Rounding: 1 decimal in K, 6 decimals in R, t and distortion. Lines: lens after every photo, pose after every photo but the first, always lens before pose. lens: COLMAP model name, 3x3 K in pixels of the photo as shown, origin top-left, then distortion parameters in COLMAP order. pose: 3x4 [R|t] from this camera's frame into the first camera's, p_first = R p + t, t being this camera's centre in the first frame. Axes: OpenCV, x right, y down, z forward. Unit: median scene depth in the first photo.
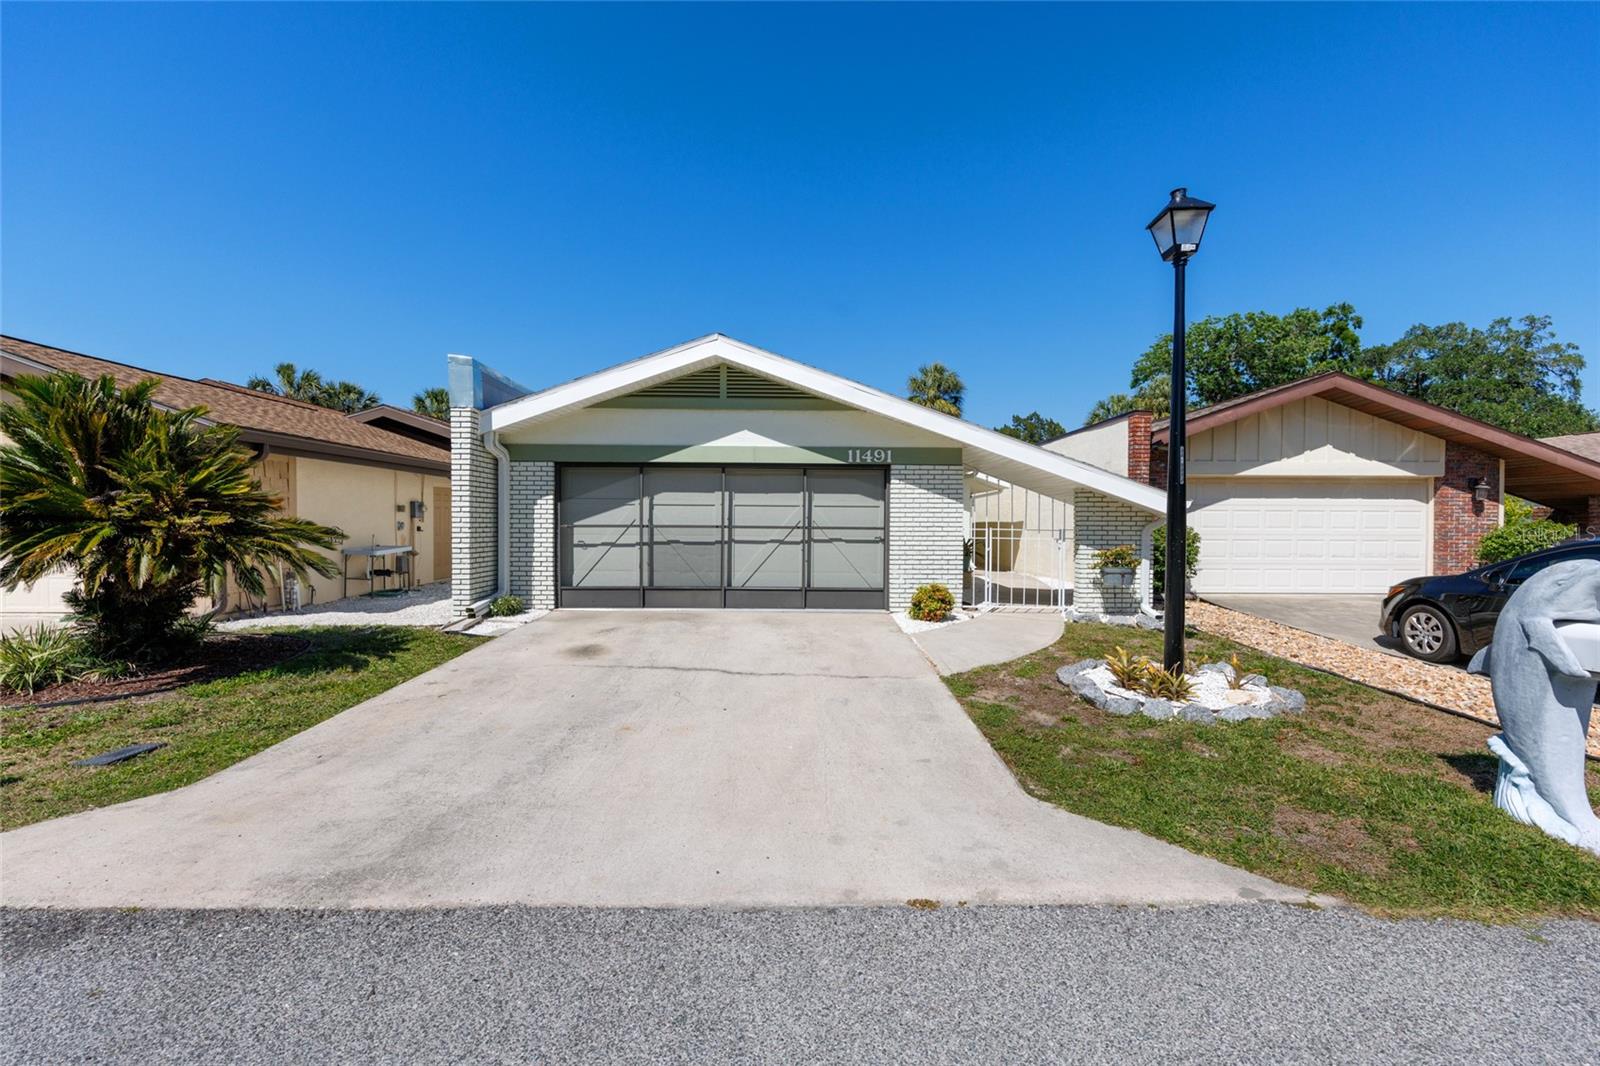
lens RADIAL K [[642.4, 0, 801.3], [0, 642.4, 523.6], [0, 0, 1]] dist [-0.002426, 0.000323]
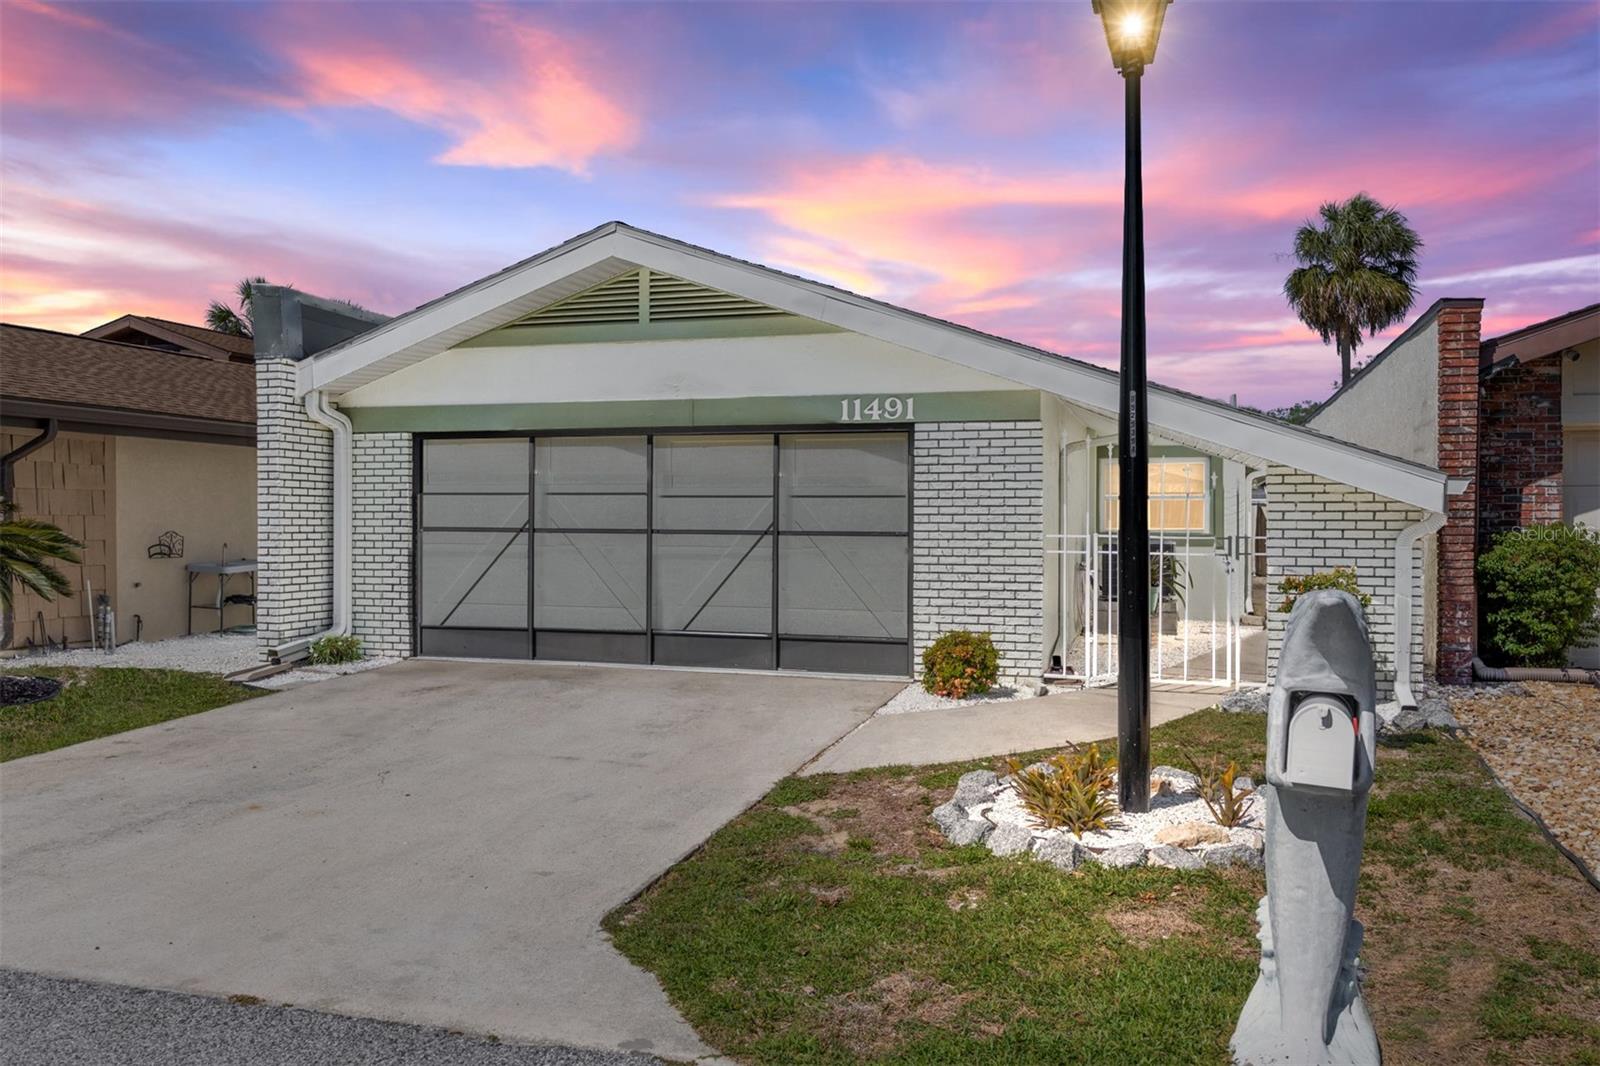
lens RADIAL K [[1227.6, 0, 803.1], [0, 1227.6, 532.5], [0, 0, 1]] dist [0.001942, -0.003842]
pose [[0.953129, -0.000003, -0.302564, 0.442704], [0.001961, 0.999979, 0.006169, -0.001483], [0.302558, -0.006473, 0.953109, -0.085877]]
